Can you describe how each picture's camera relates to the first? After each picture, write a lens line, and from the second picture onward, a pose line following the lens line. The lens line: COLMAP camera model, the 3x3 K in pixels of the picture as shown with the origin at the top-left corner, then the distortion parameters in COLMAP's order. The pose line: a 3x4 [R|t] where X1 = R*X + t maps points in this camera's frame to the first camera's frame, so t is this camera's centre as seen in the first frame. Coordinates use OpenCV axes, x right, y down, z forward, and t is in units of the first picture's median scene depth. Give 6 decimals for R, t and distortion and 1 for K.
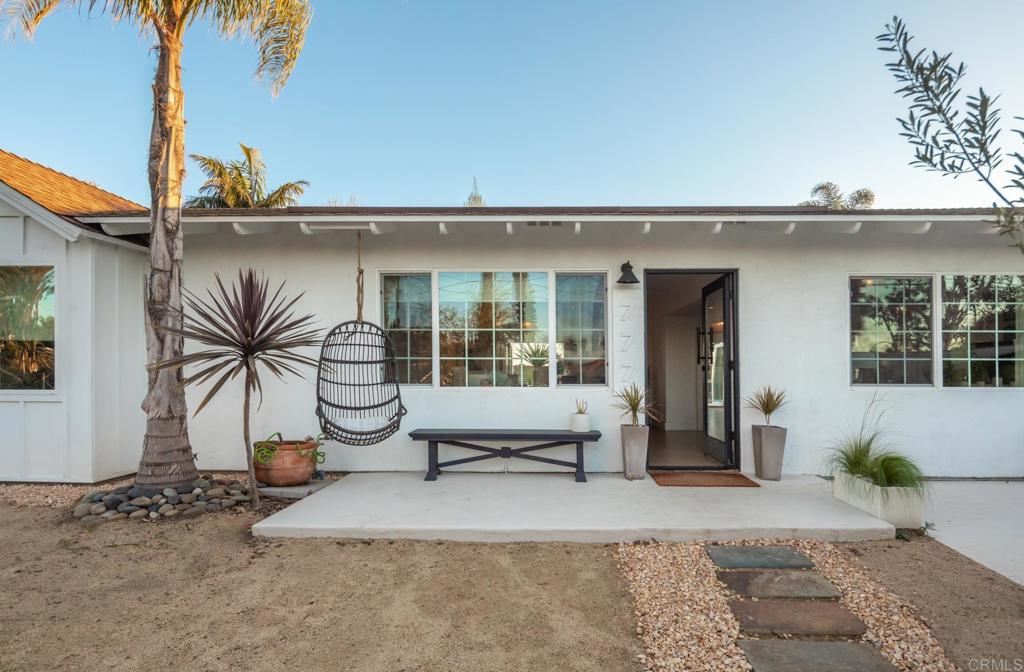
lens RADIAL K [[514.0, 0, 512.0], [0, 514.0, 336.0], [0, 0, 1]] dist [0.001069, 0.000560]
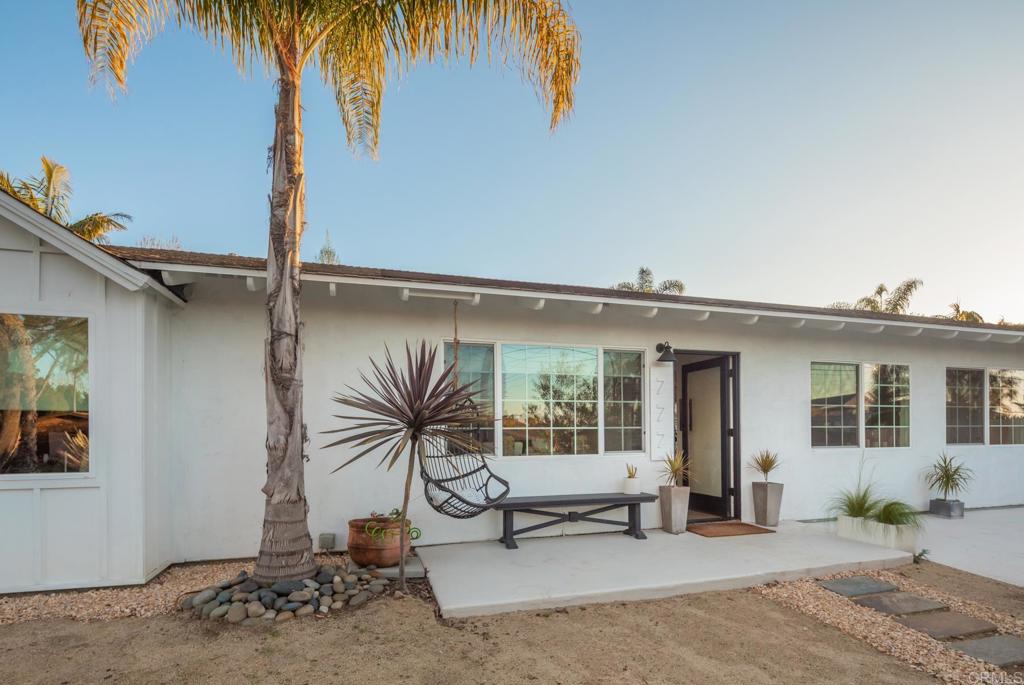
lens RADIAL K [[505.4, 0, 511.8], [0, 505.4, 398.5], [0, 0, 1]] dist [0.003268, -0.001267]
pose [[0.951121, 0.011924, 0.308587, -0.502158], [-0.012157, 0.999925, -0.001168, -0.017733], [-0.308578, -0.002641, 0.951195, 0.045323]]
